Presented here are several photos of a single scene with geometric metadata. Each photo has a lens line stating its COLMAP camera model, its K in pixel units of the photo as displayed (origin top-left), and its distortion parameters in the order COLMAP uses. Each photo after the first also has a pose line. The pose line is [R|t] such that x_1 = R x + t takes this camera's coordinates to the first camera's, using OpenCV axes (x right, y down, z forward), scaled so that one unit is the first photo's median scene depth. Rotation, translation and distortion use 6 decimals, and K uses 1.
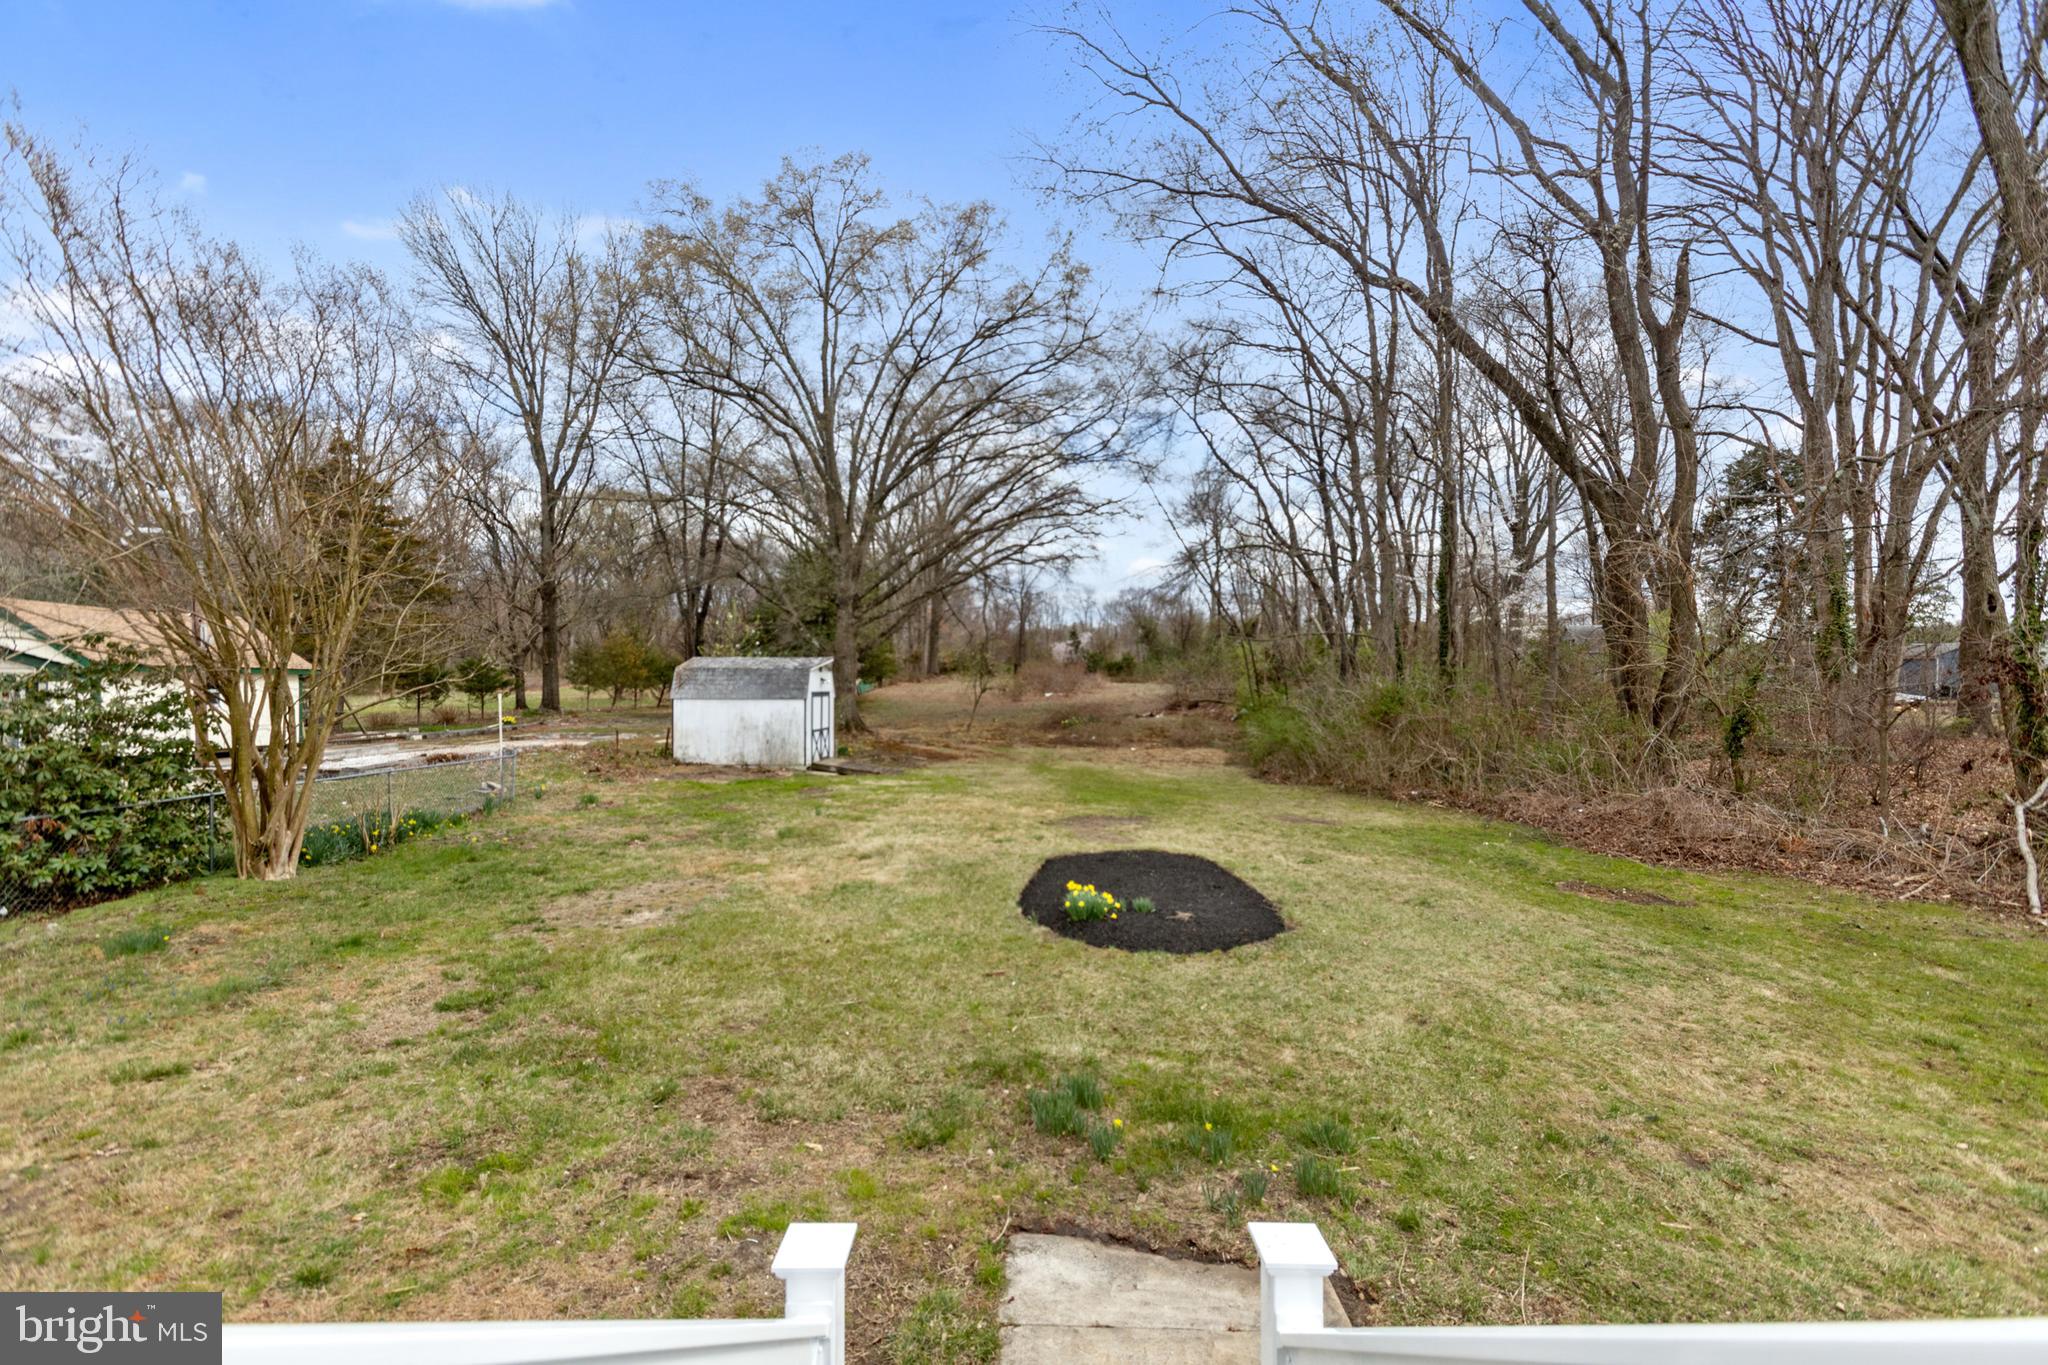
lens RADIAL K [[916.8, 0, 1038.7], [0, 916.8, 679.9], [0, 0, 1]] dist [-0.010982, 0.004492]
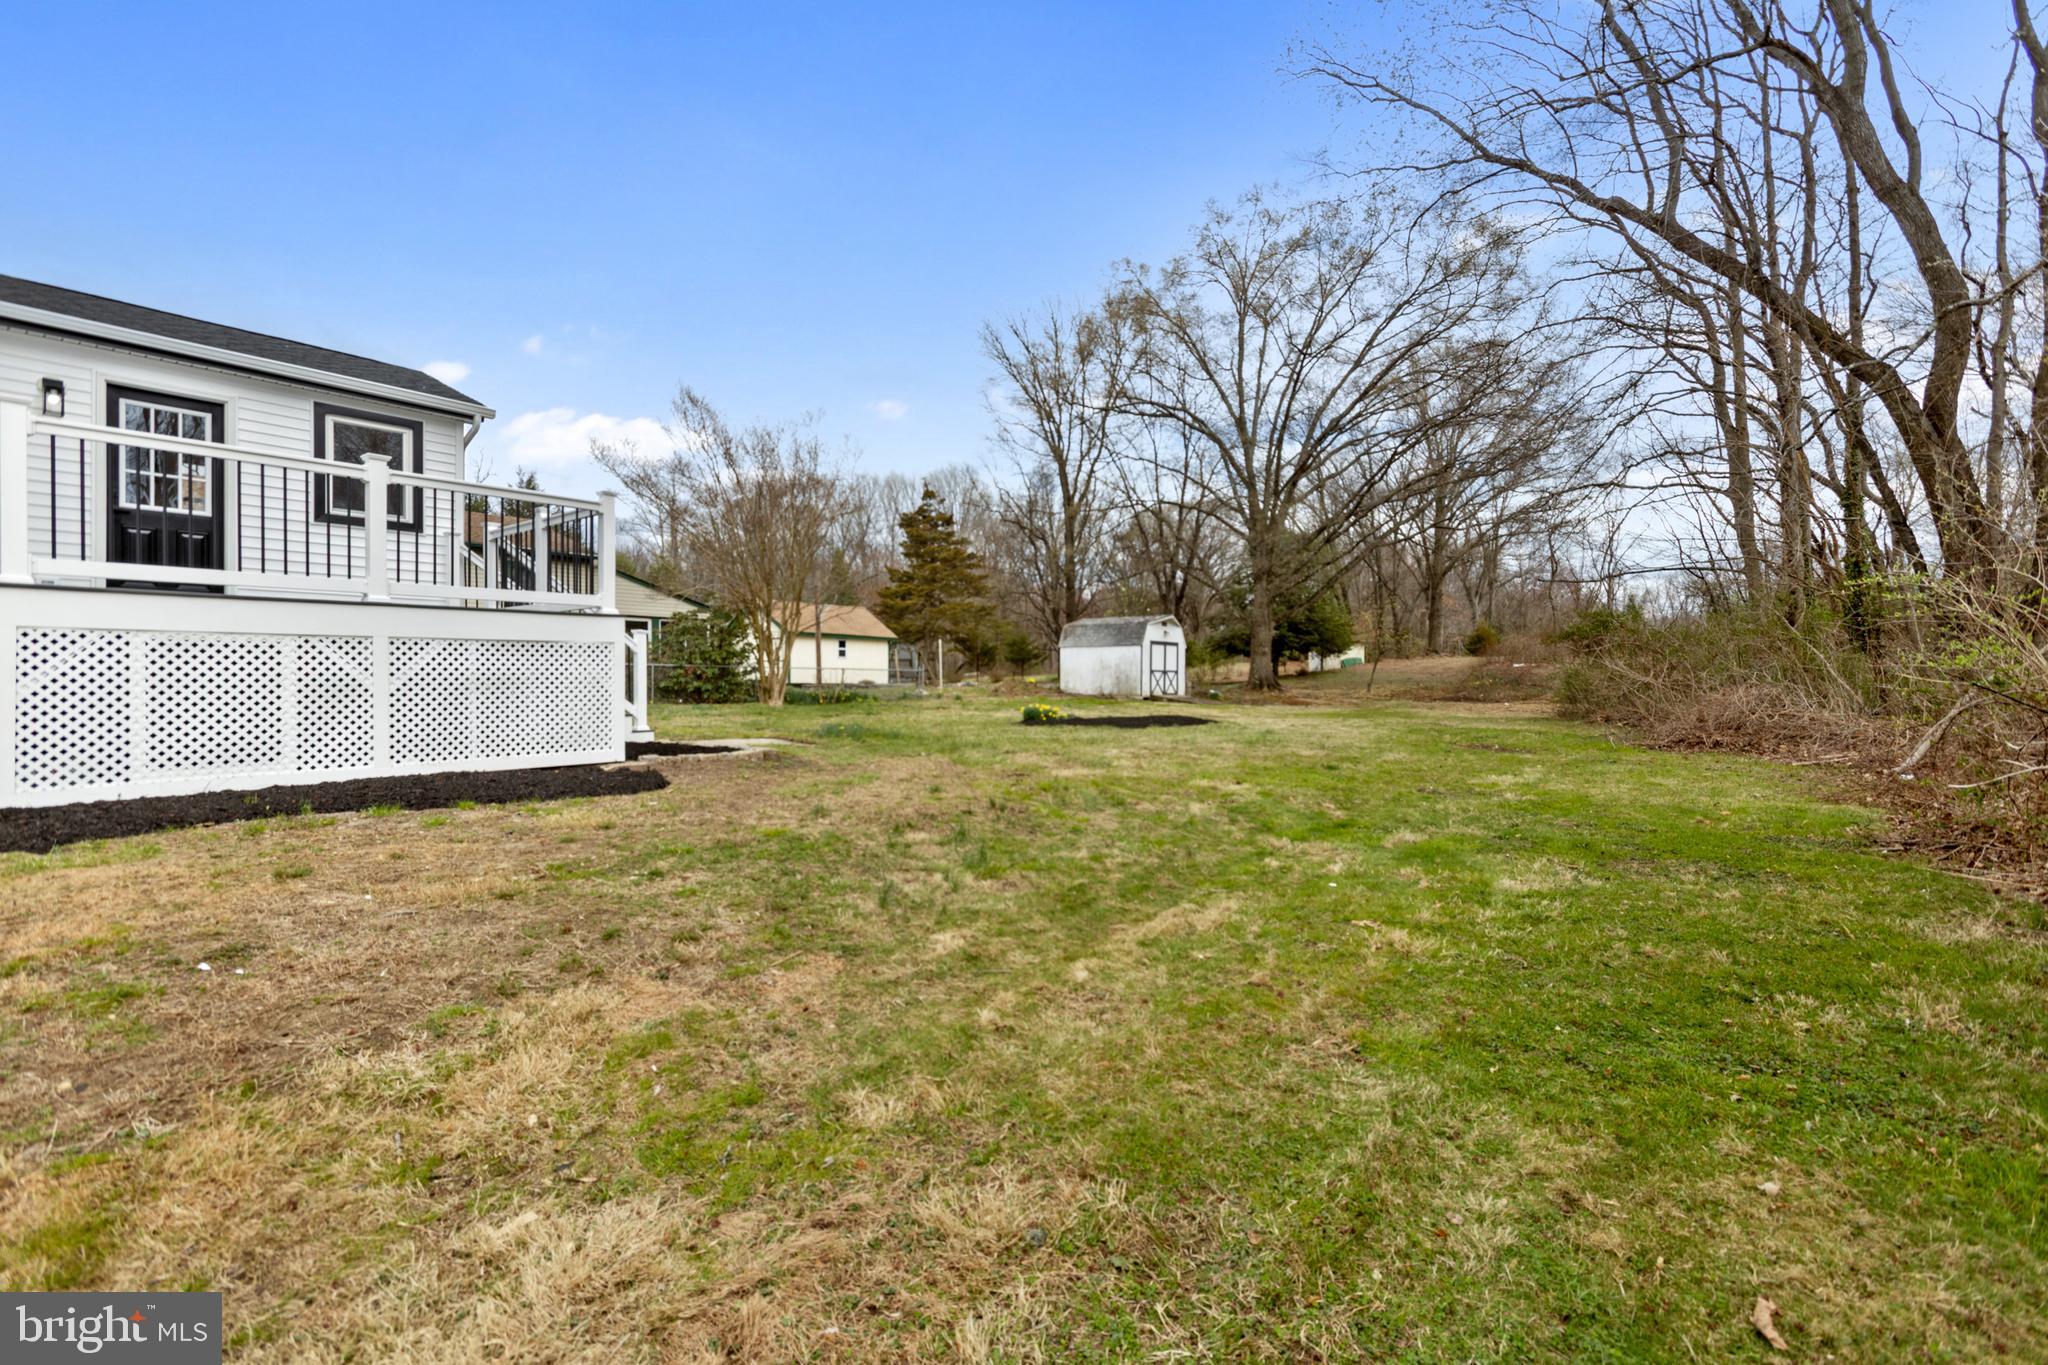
lens RADIAL K [[916.8, 0, 1020.4], [0, 916.8, 685.3], [0, 0, 1]] dist [-0.010982, 0.004492]
pose [[0.786799, 0.003186, -0.617201, 0.268531], [0.000937, 0.999979, 0.006356, 0.044224], [0.617209, -0.005579, 0.786780, -0.096270]]
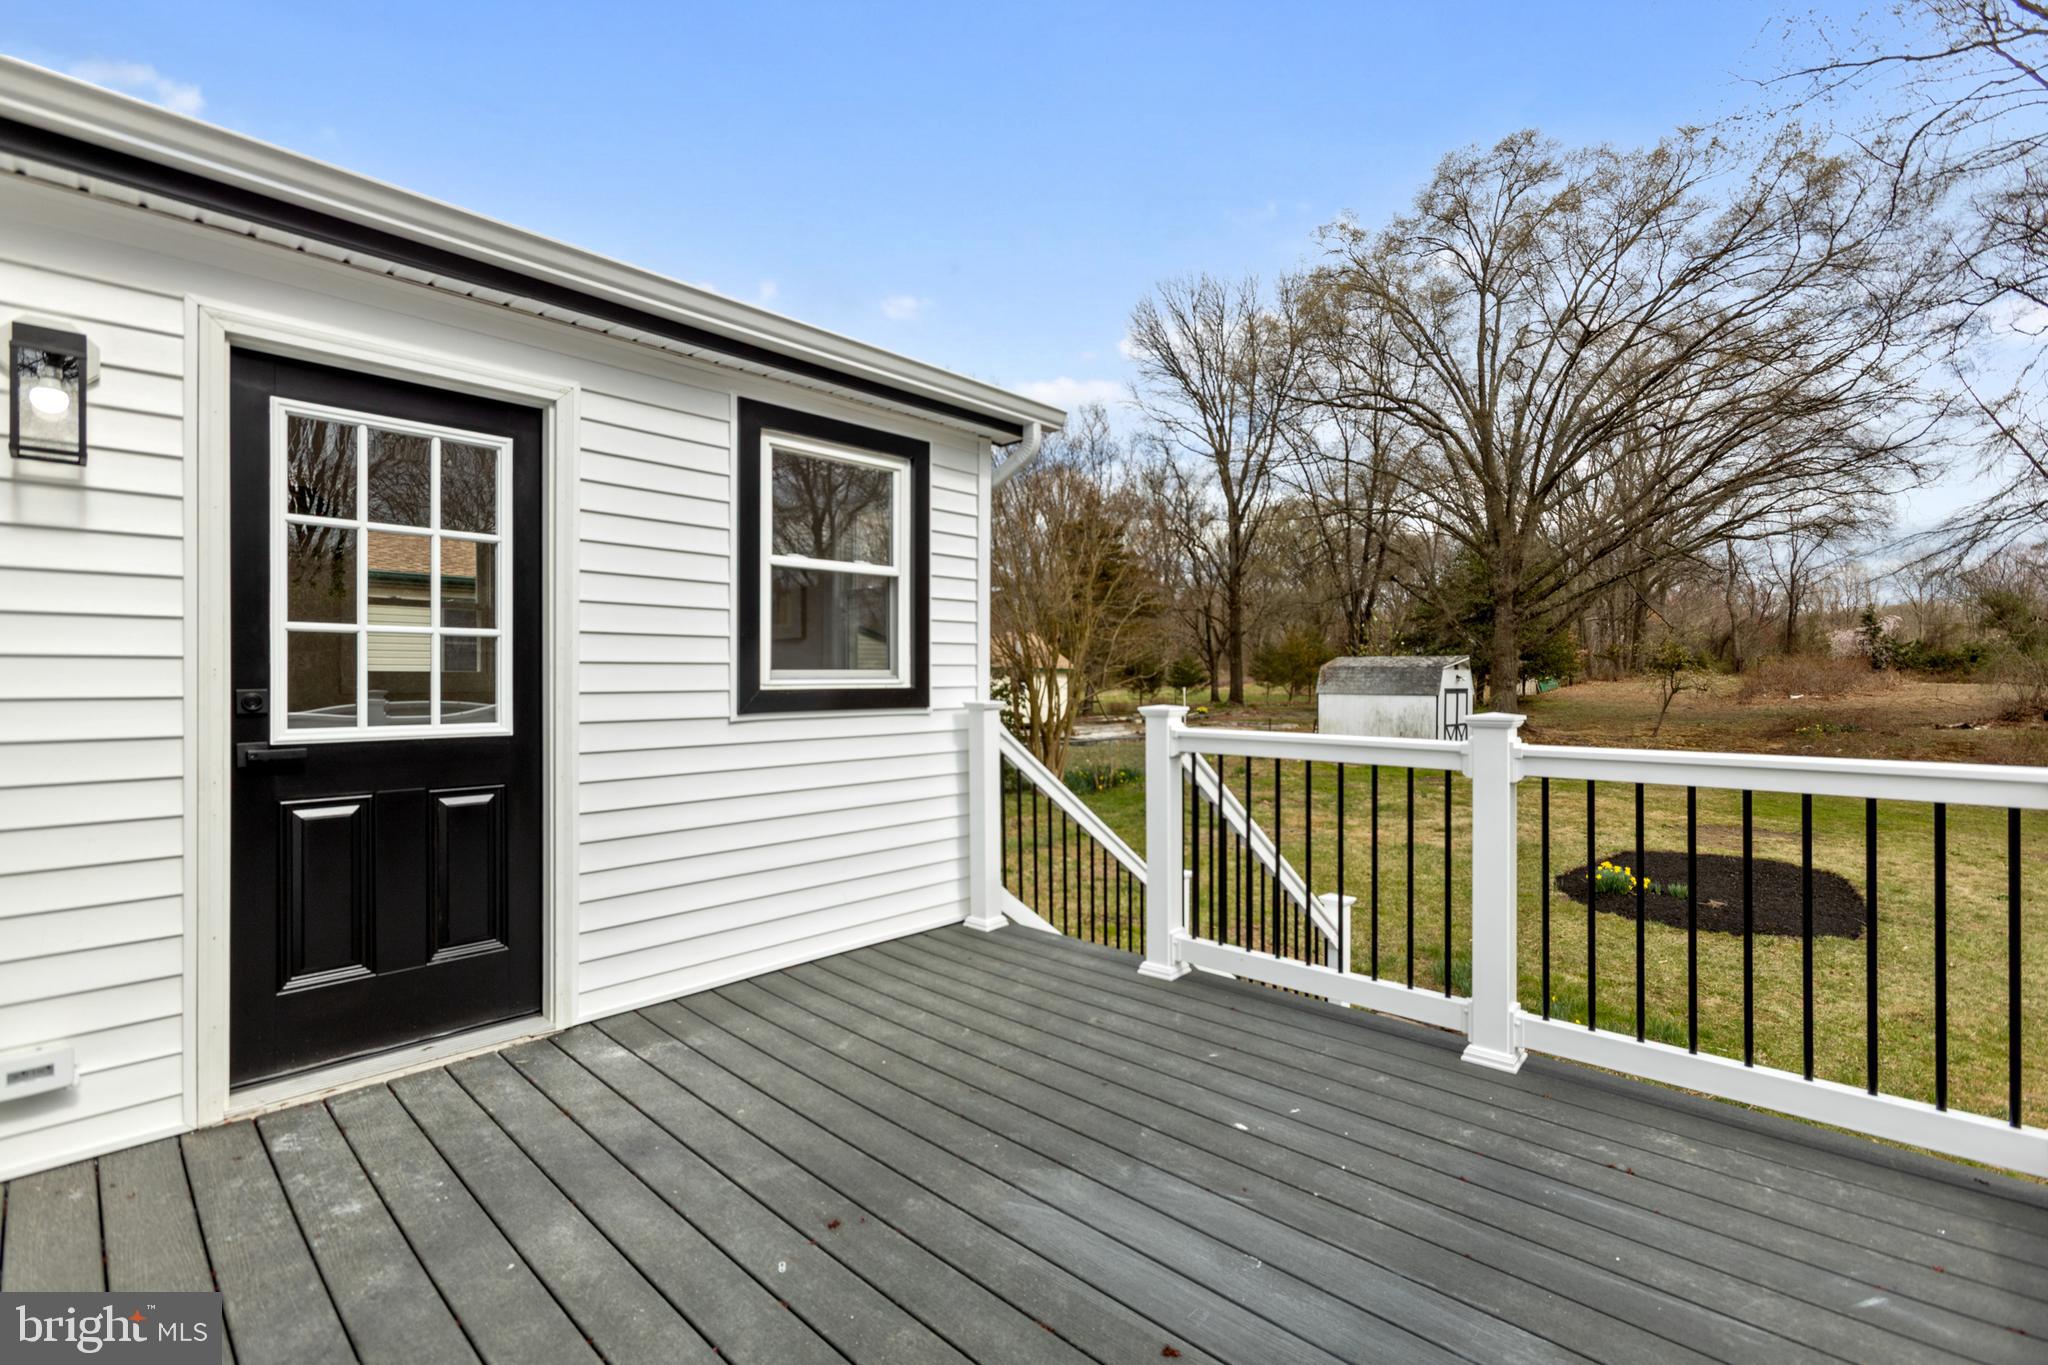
lens RADIAL K [[916.8, 0, 1014.4], [0, 916.8, 687.6], [0, 0, 1]] dist [-0.010982, 0.004492]
pose [[0.737059, 0.009964, -0.675755, 0.063337], [-0.002582, 0.999926, 0.011928, 0.000185], [0.675823, -0.007047, 0.737030, -0.071544]]
